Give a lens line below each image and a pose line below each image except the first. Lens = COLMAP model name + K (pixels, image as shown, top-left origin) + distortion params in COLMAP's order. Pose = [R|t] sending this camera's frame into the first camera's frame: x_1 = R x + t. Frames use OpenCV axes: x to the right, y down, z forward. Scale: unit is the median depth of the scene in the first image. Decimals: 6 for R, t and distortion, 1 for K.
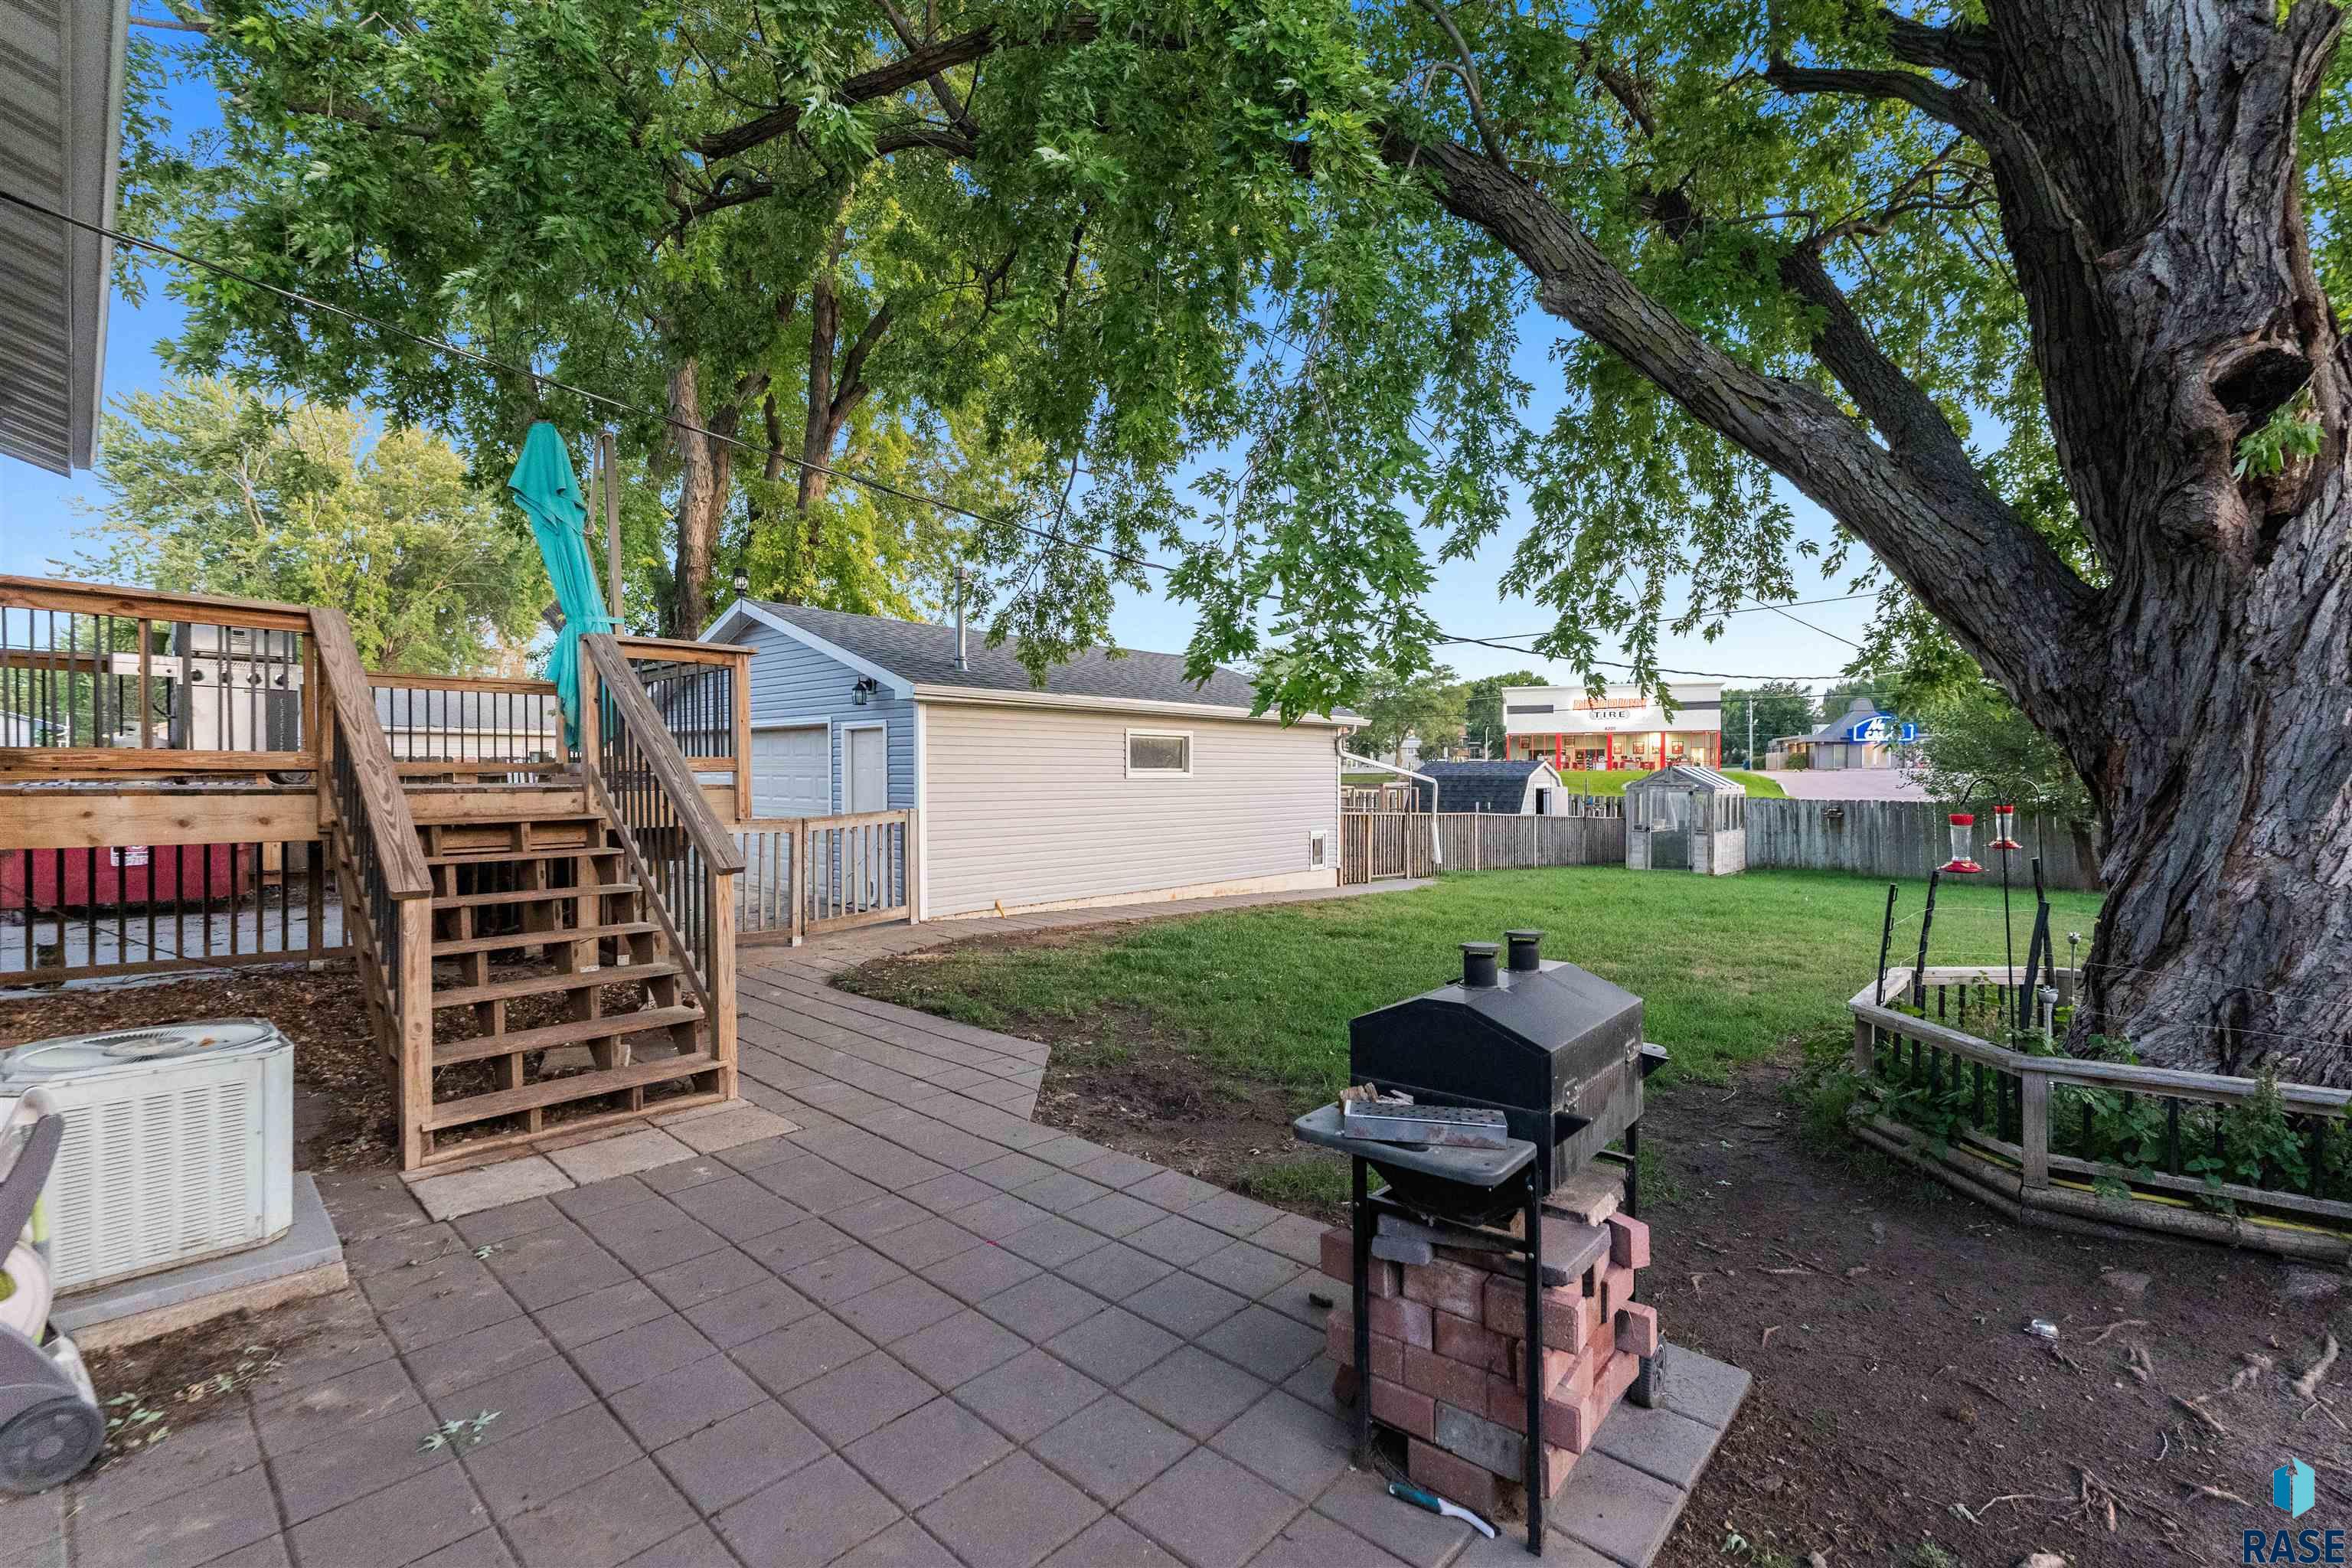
lens RADIAL K [[1013.6, 0, 1176.0], [0, 1013.6, 784.0], [0, 0, 1]] dist [0.000230, -0.000059]
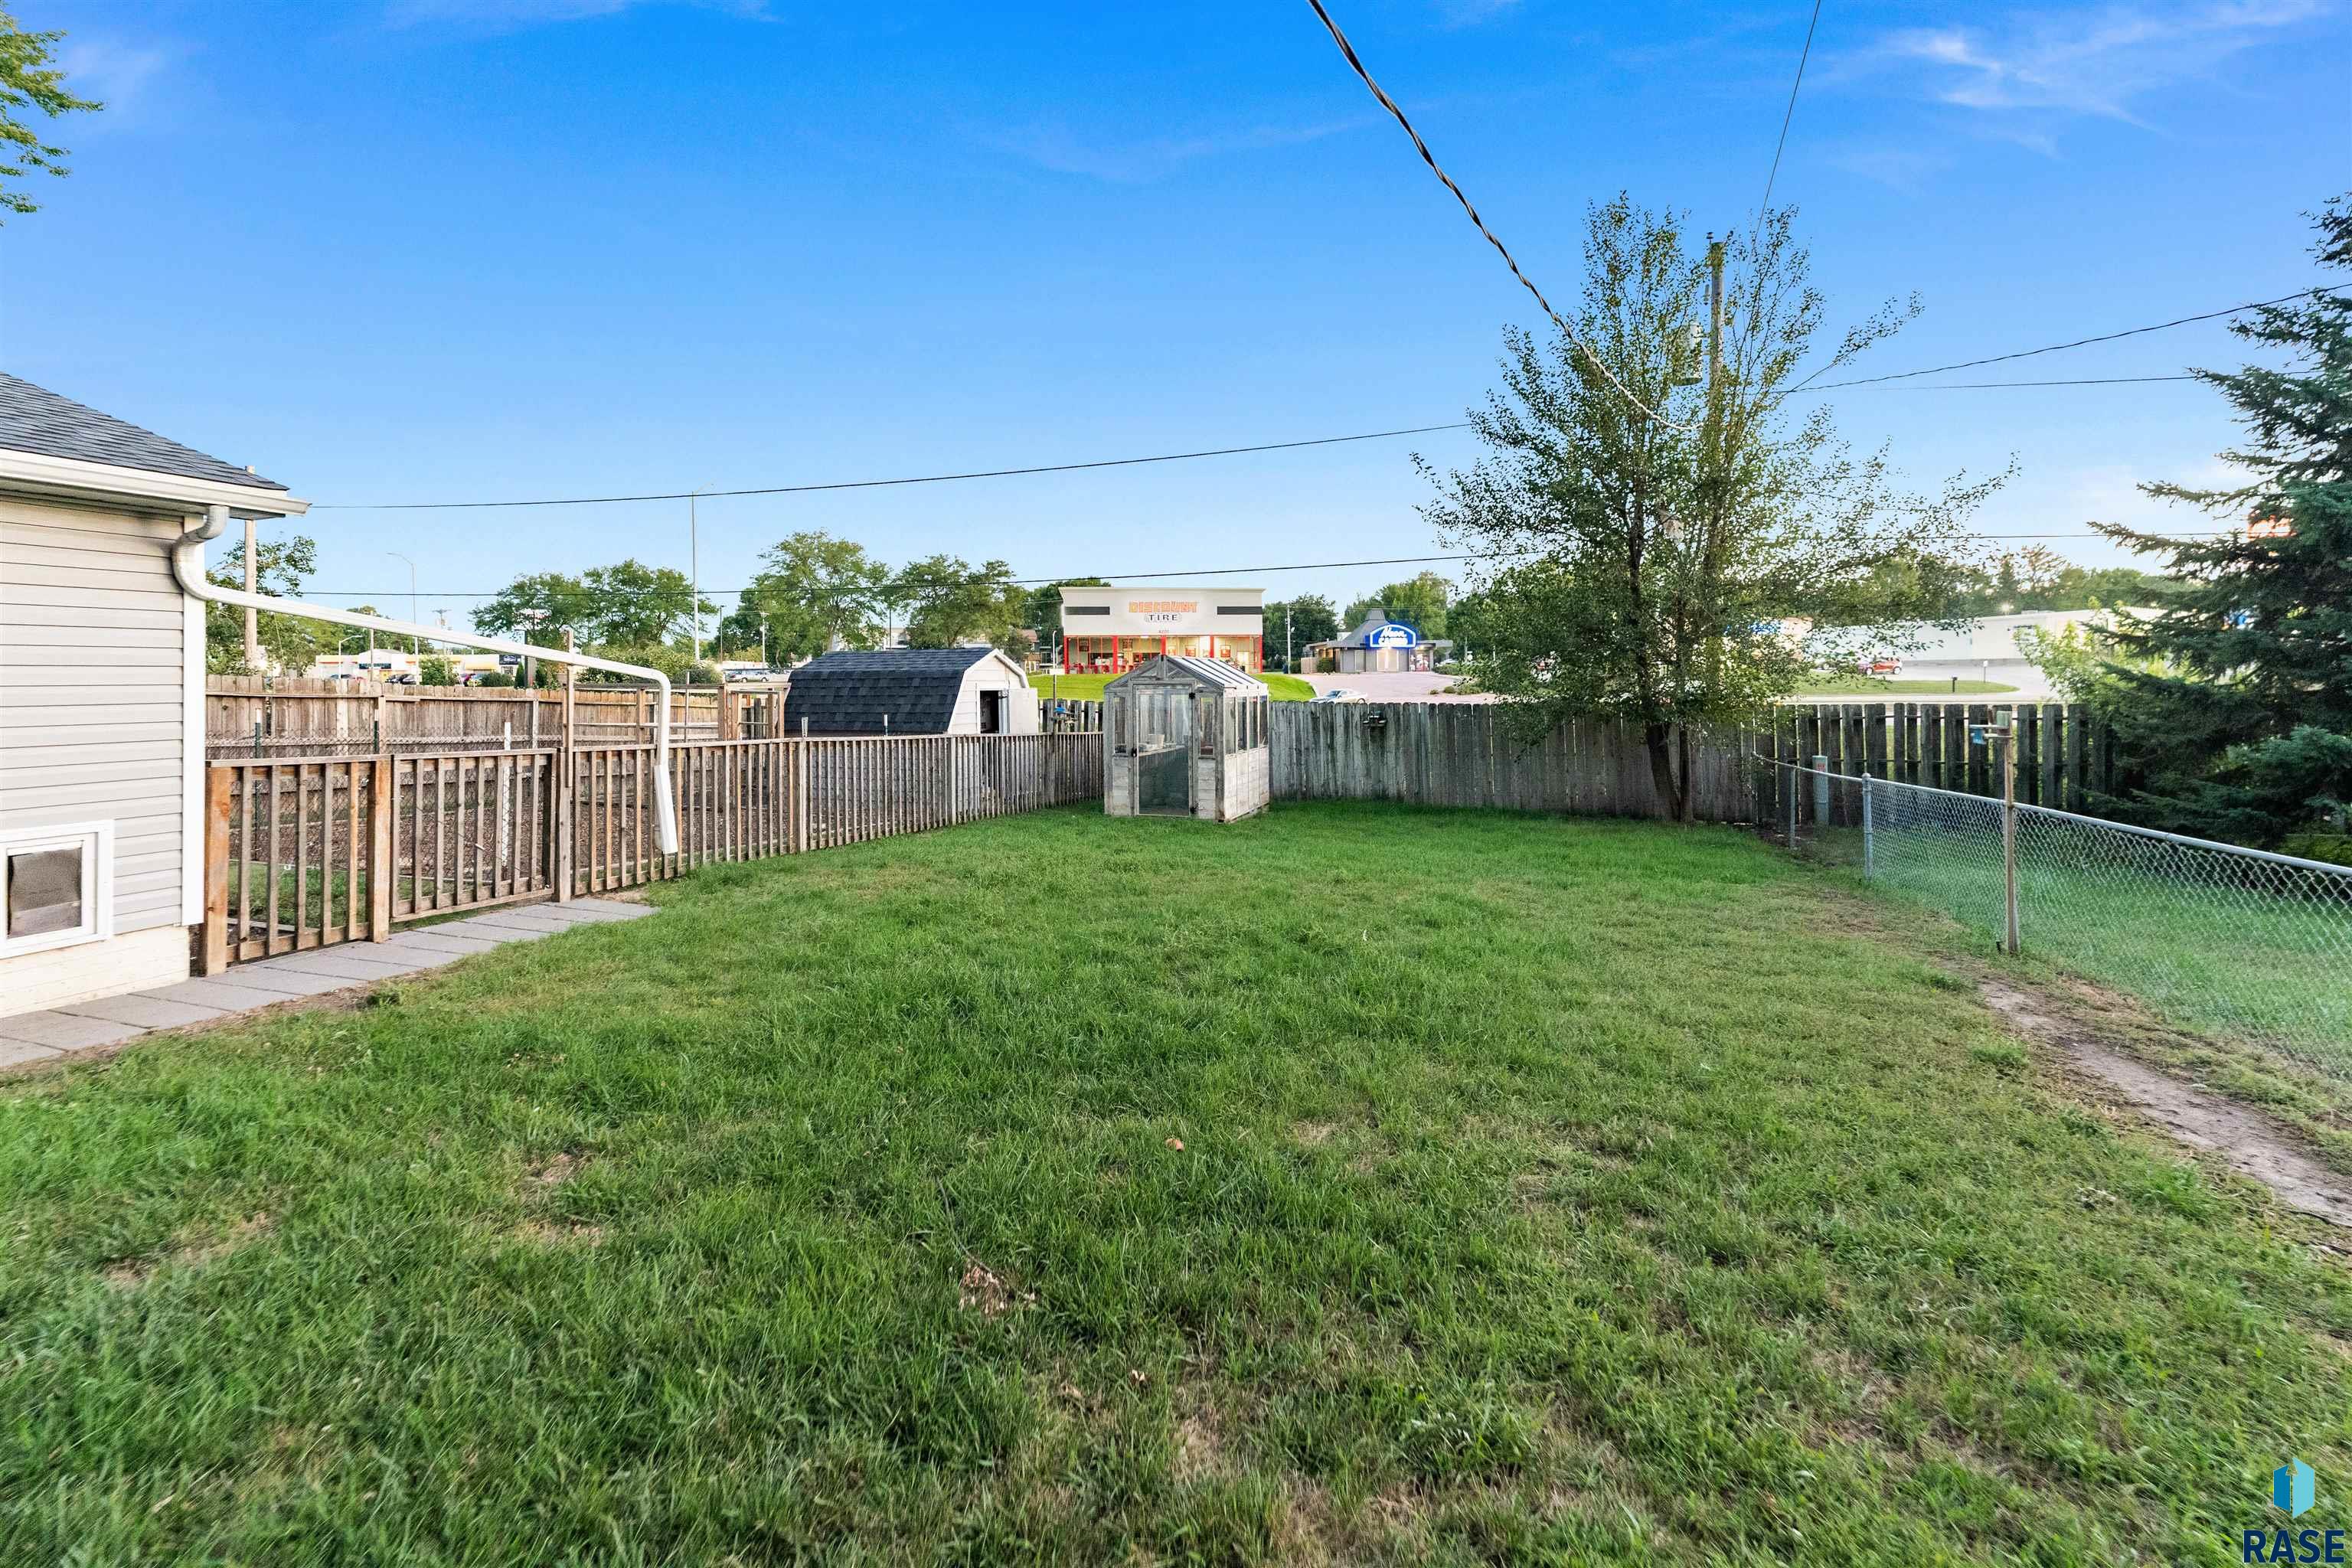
lens RADIAL K [[994.3, 0, 1175.4], [0, 994.3, 674.9], [0, 0, 1]] dist [0.000803, 0.000184]
pose [[0.921002, -0.002595, 0.389548, 0.059162], [0.008539, 0.999872, -0.013530, 0.001004], [-0.389463, 0.015788, 0.920907, 0.098708]]
